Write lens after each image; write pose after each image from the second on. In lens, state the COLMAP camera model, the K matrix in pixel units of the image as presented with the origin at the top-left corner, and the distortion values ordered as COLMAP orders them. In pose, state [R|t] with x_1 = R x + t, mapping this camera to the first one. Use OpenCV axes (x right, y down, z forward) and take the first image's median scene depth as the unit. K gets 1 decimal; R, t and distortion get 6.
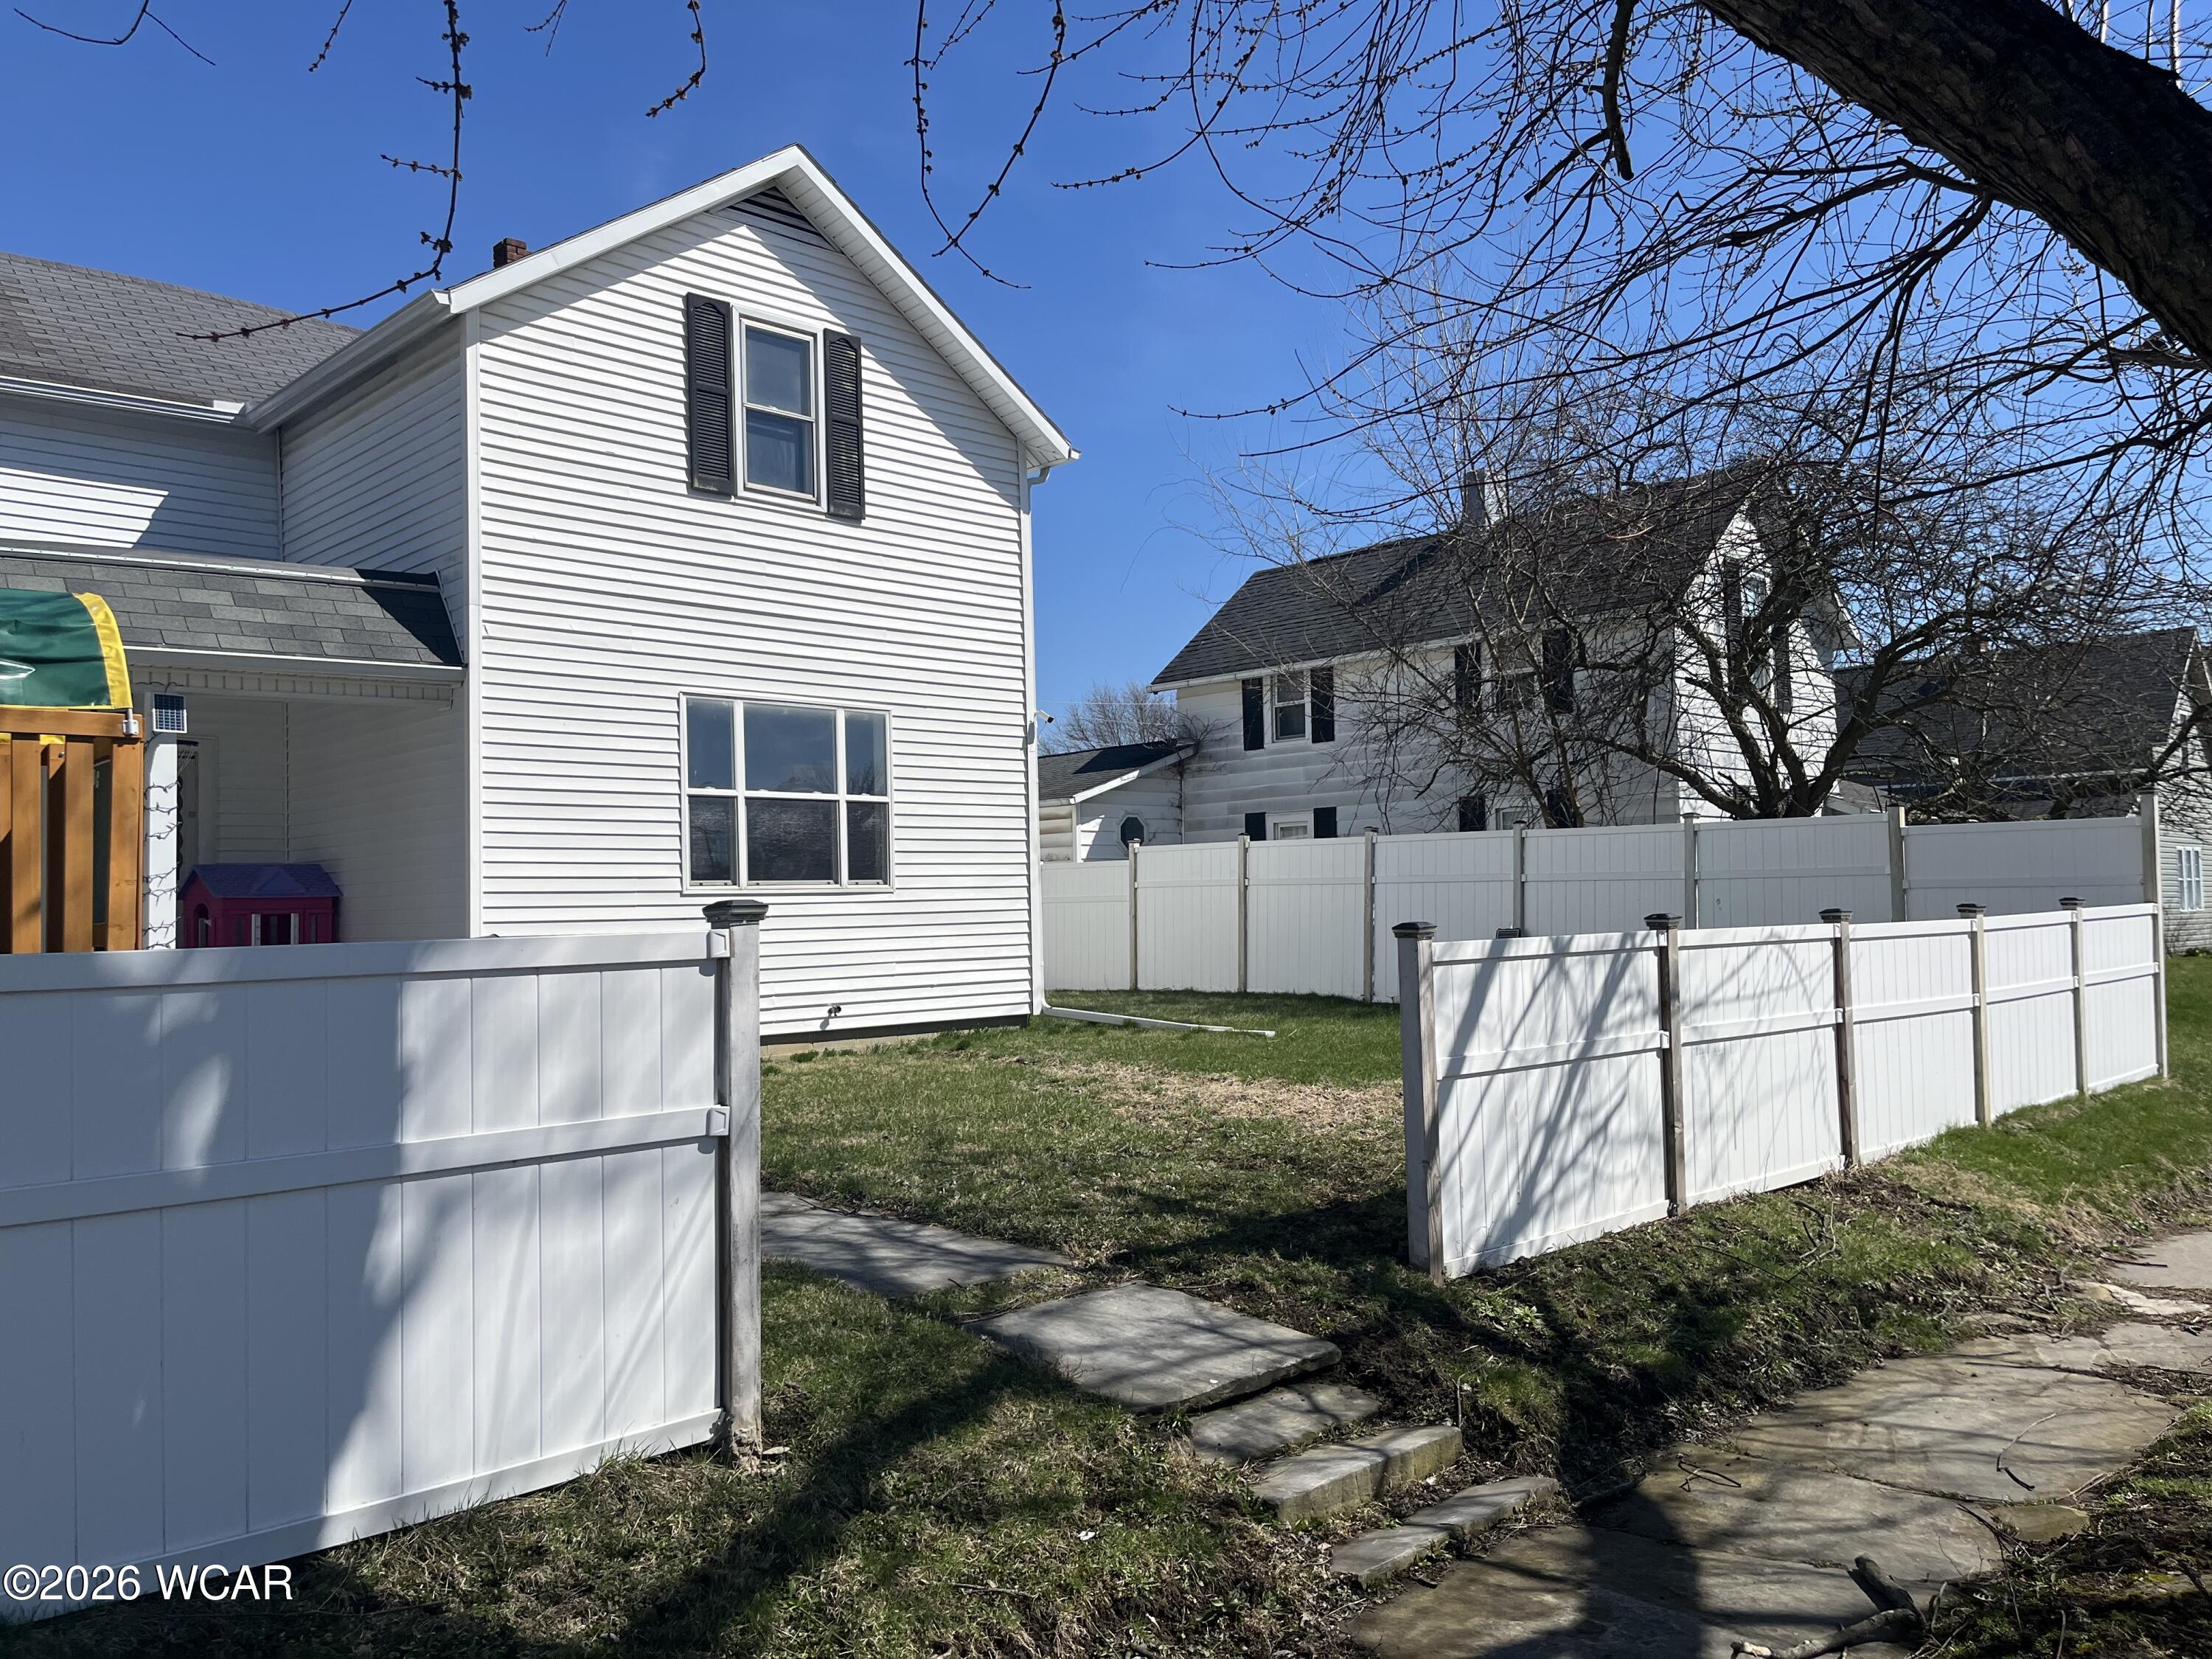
lens RADIAL K [[1672.2, 0, 1120.3], [0, 1672.2, 841.6], [0, 0, 1]] dist [0.076890, -0.115422]
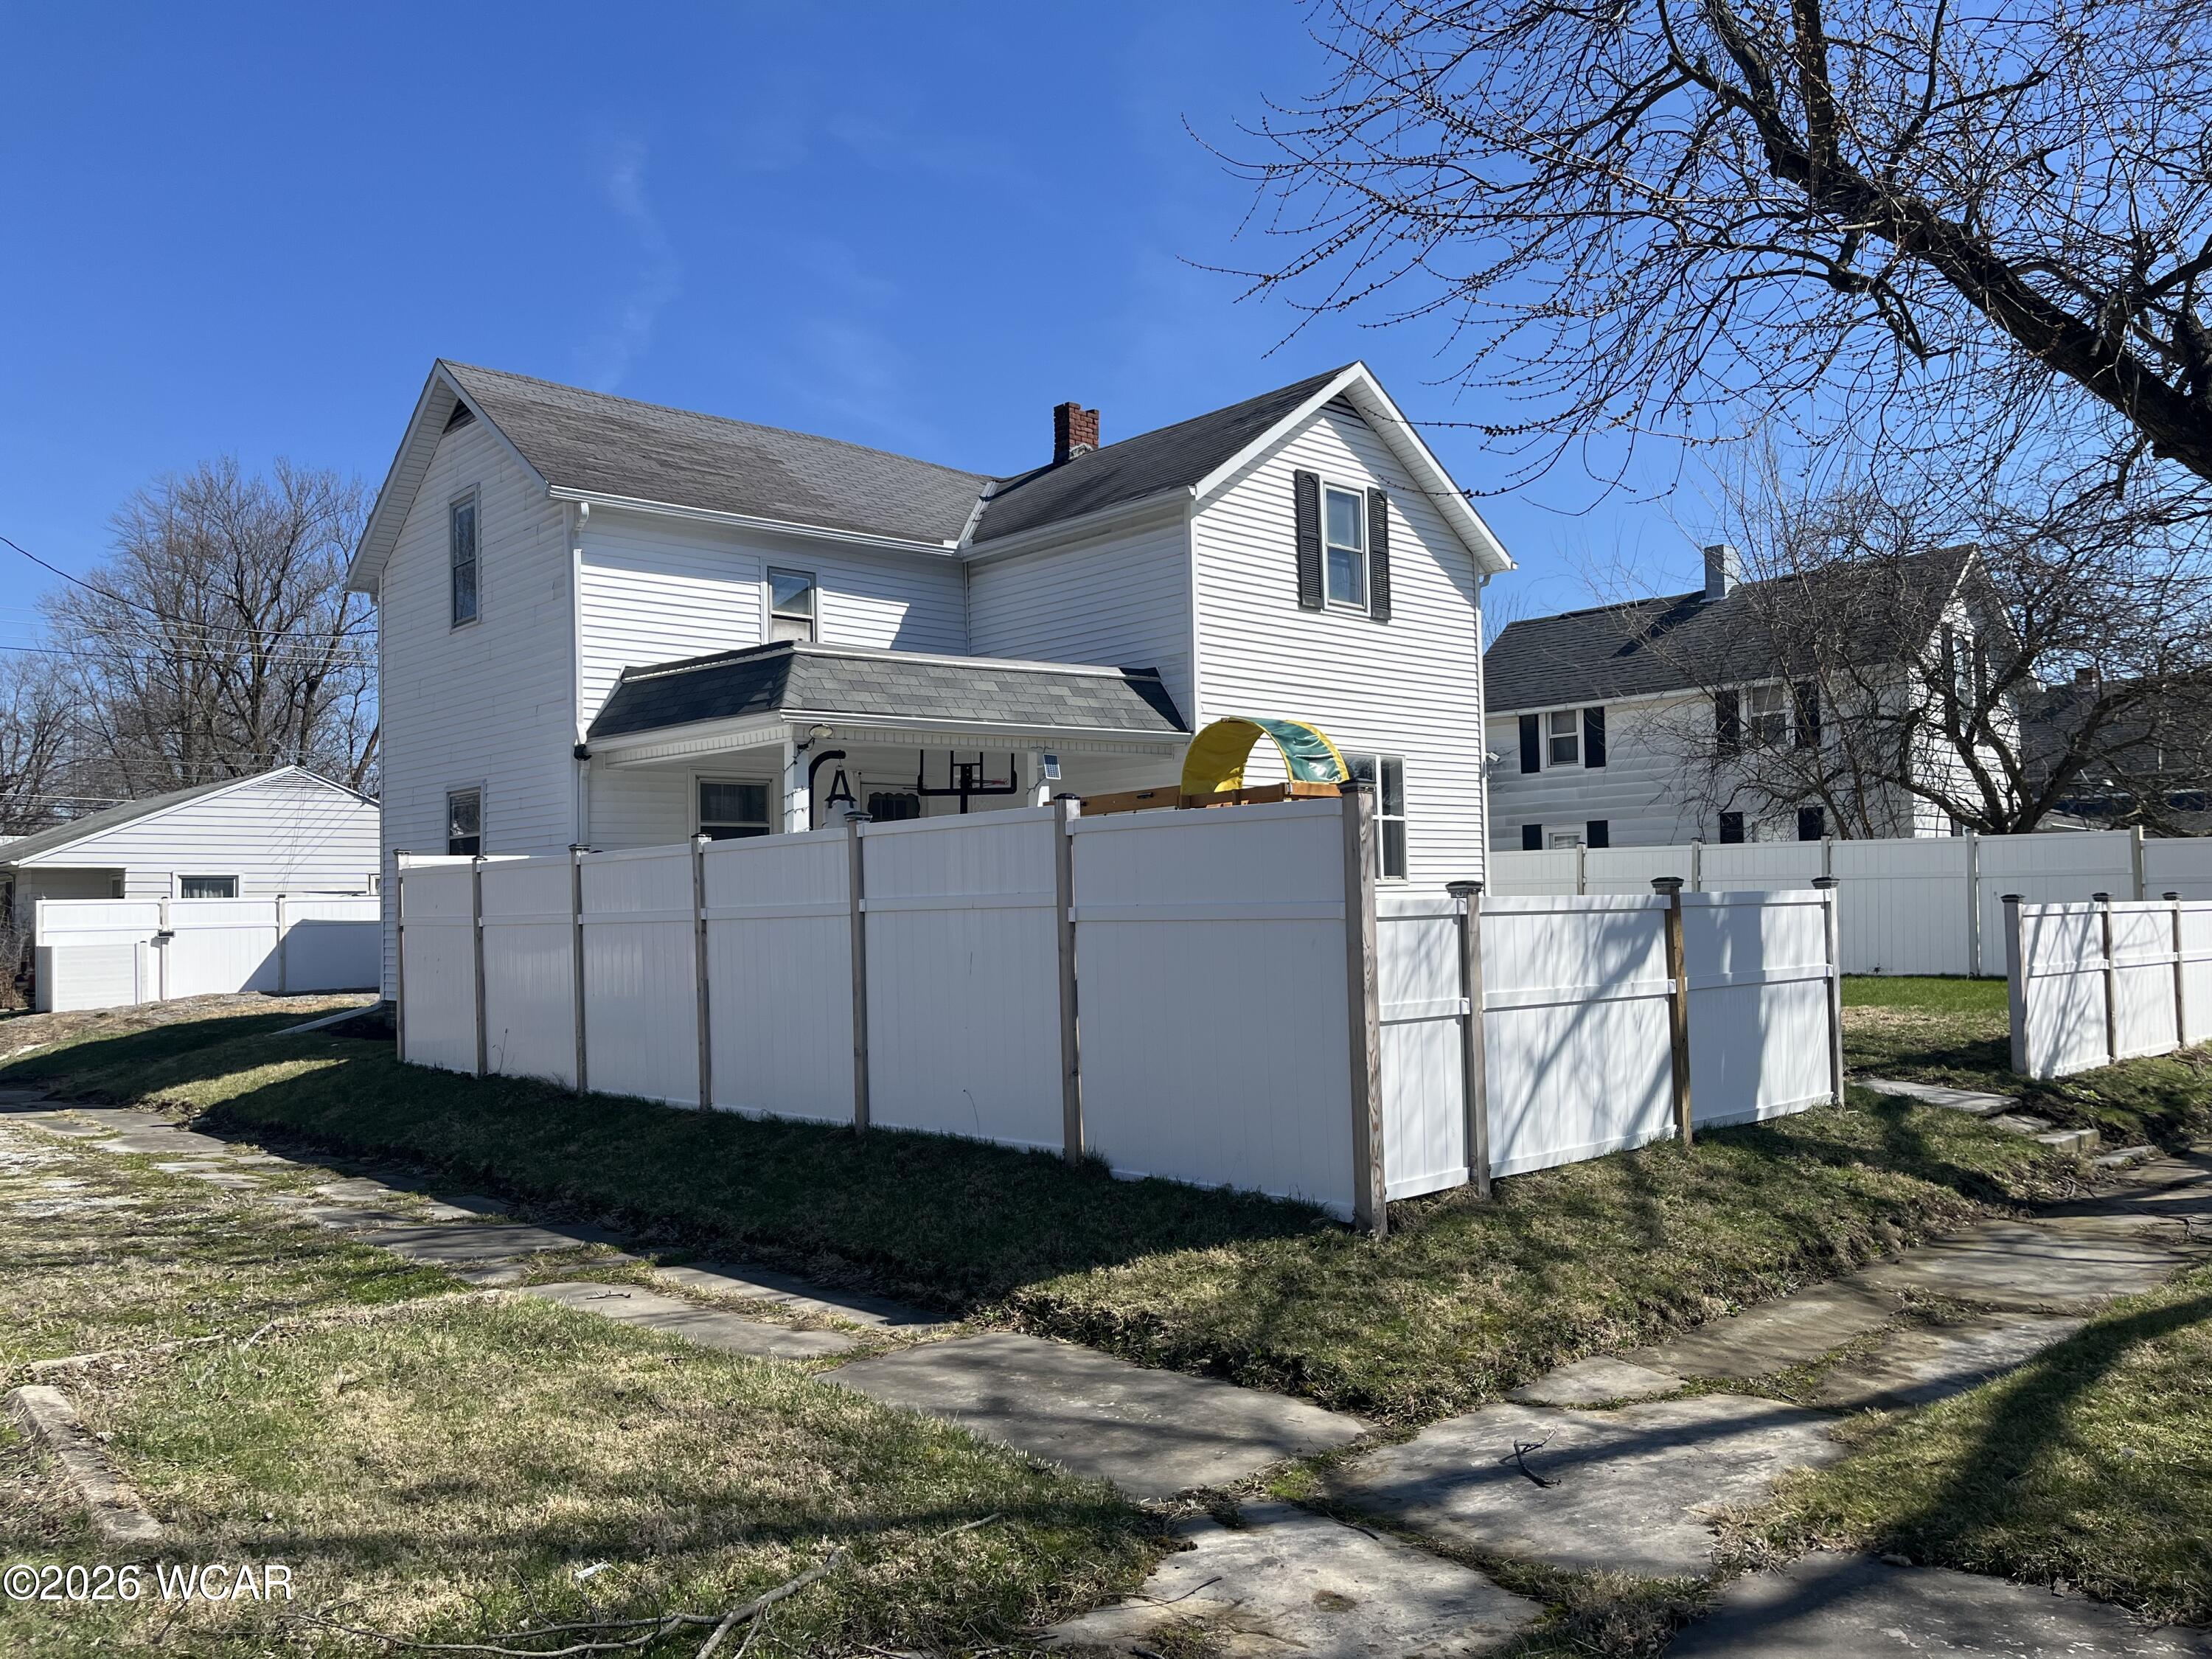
lens RADIAL K [[1672.2, 0, 1120.3], [0, 1672.2, 841.6], [0, 0, 1]] dist [0.076890, -0.115422]
pose [[0.999863, 0.001665, -0.016478, -0.382331], [-0.001712, 0.999994, -0.002884, -0.001800], [0.016473, 0.002912, 0.999860, -0.440776]]
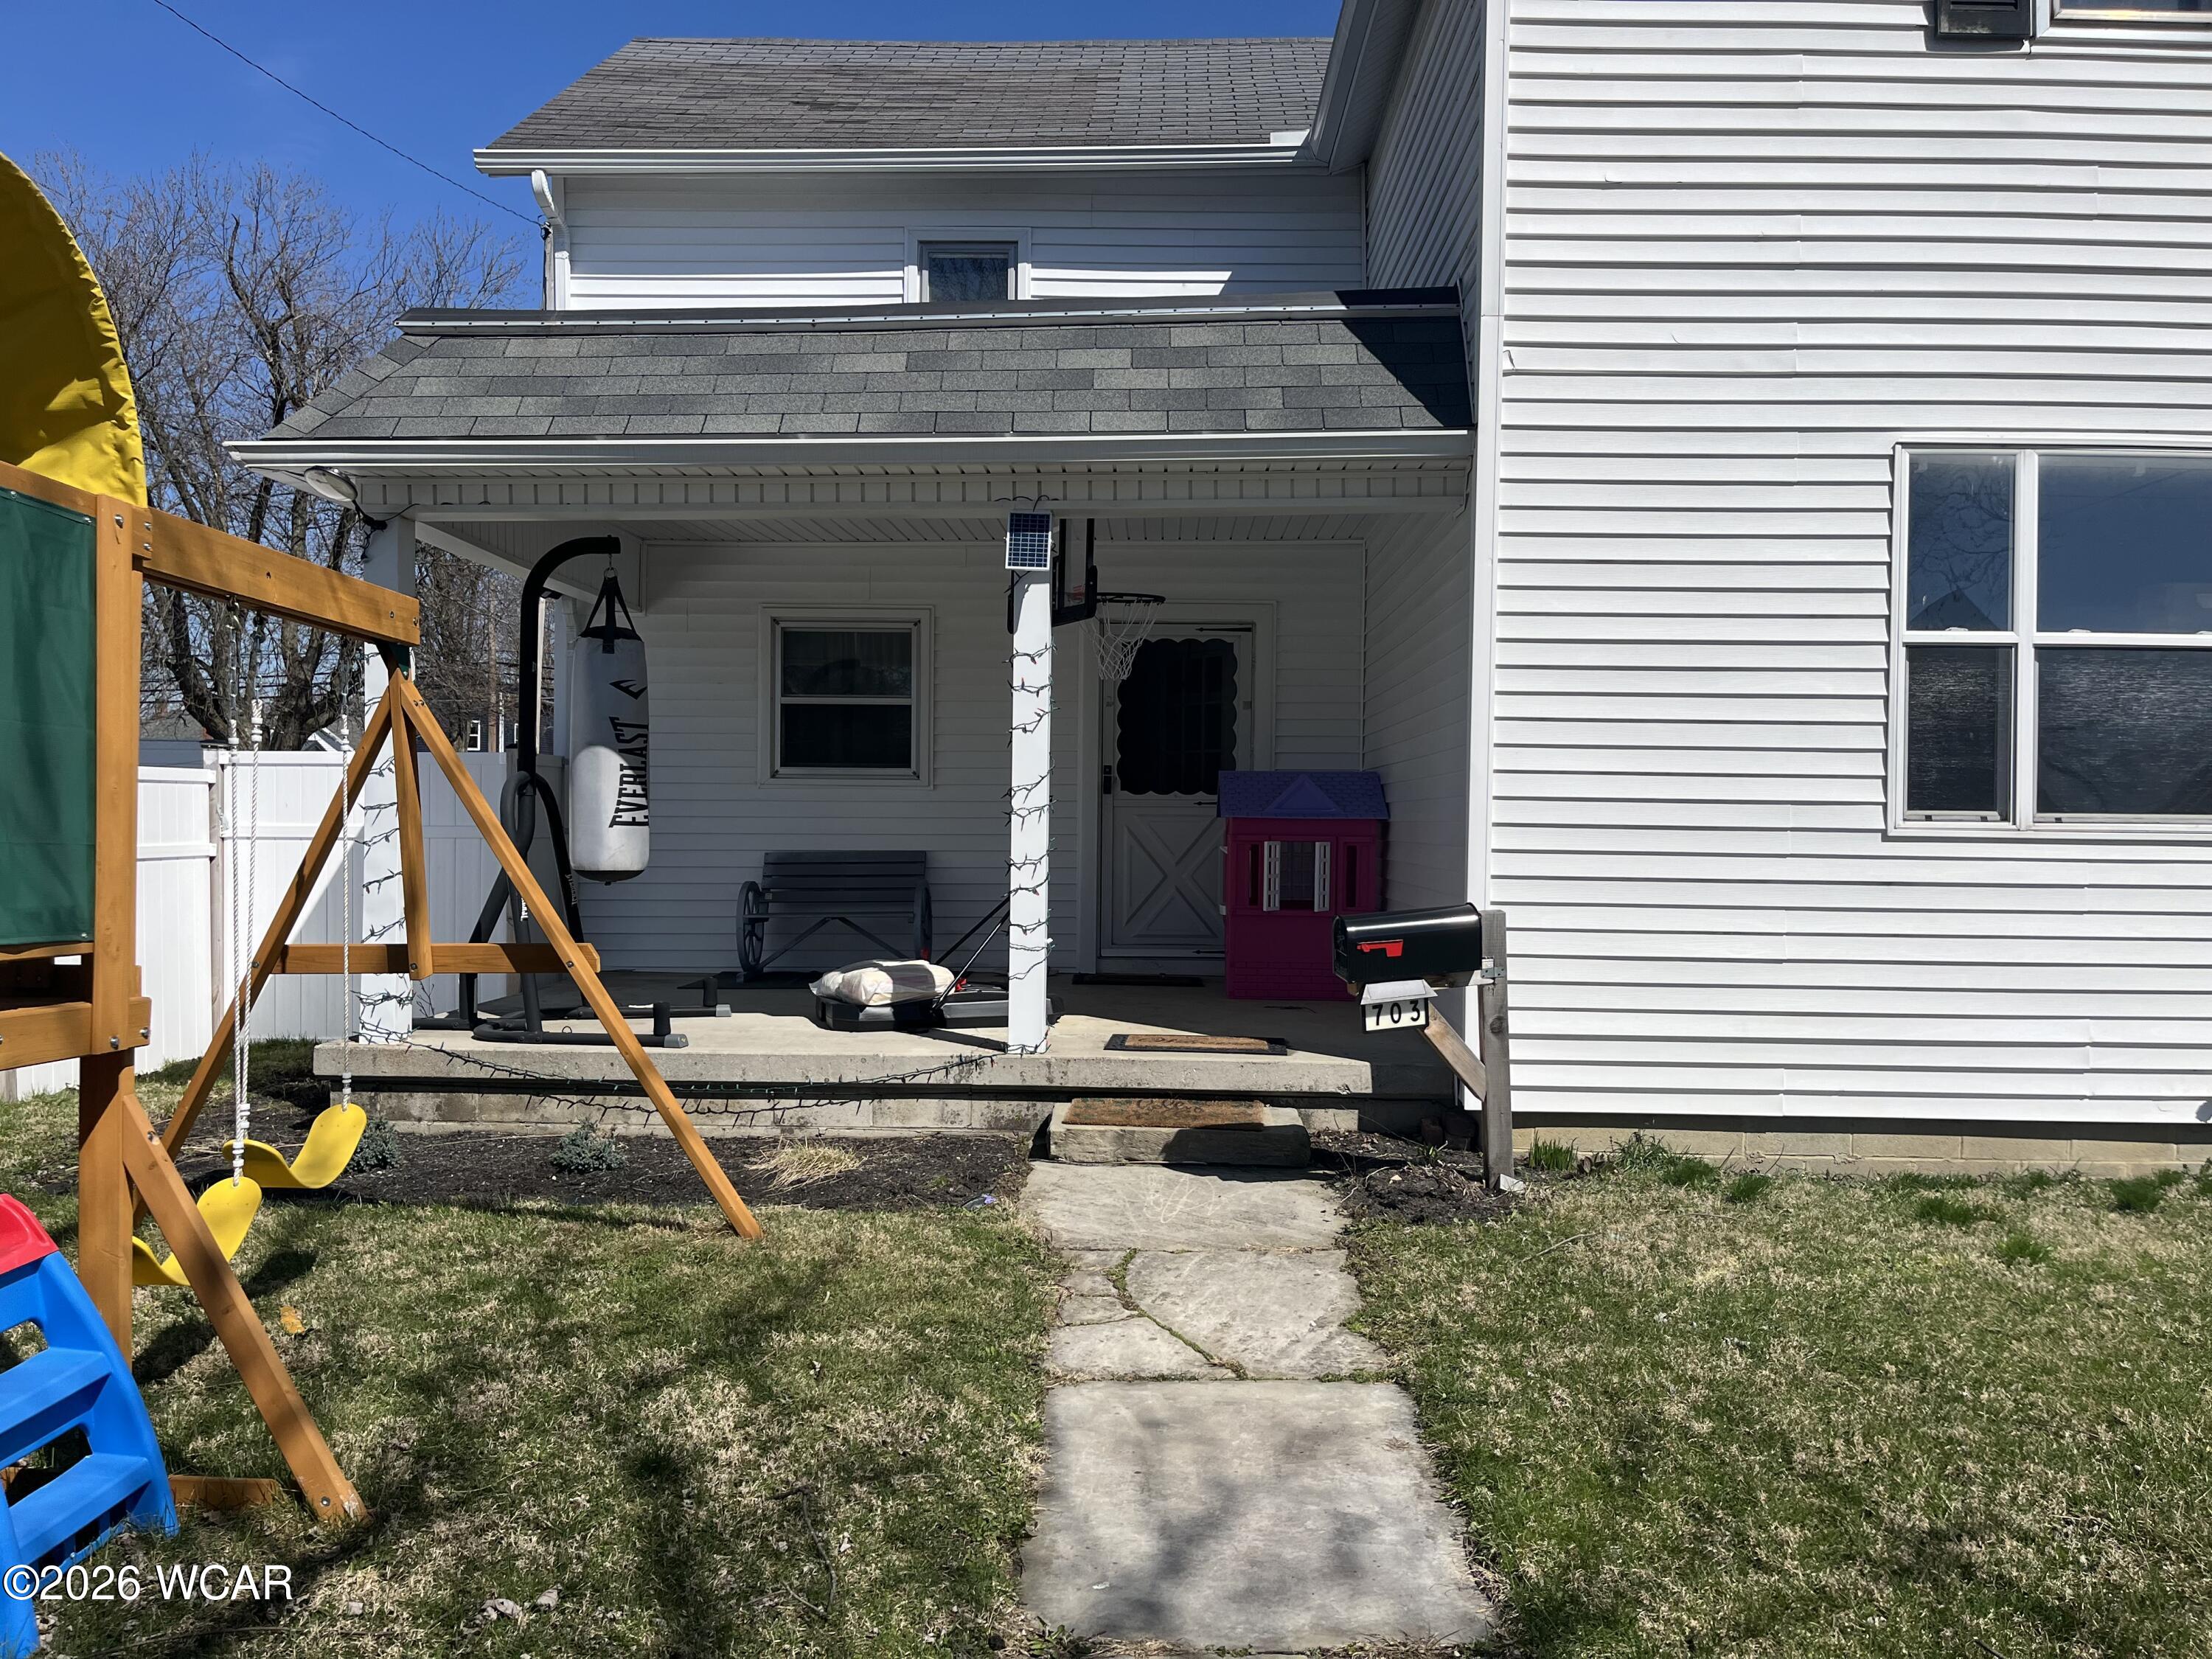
lens RADIAL K [[1672.2, 0, 1120.3], [0, 1672.2, 841.6], [0, 0, 1]] dist [0.076890, -0.115422]
pose [[0.700340, 0.039137, -0.712736, -0.053504], [-0.000972, 0.998547, 0.053876, 0.004934], [0.713809, -0.037039, 0.699360, 0.456964]]
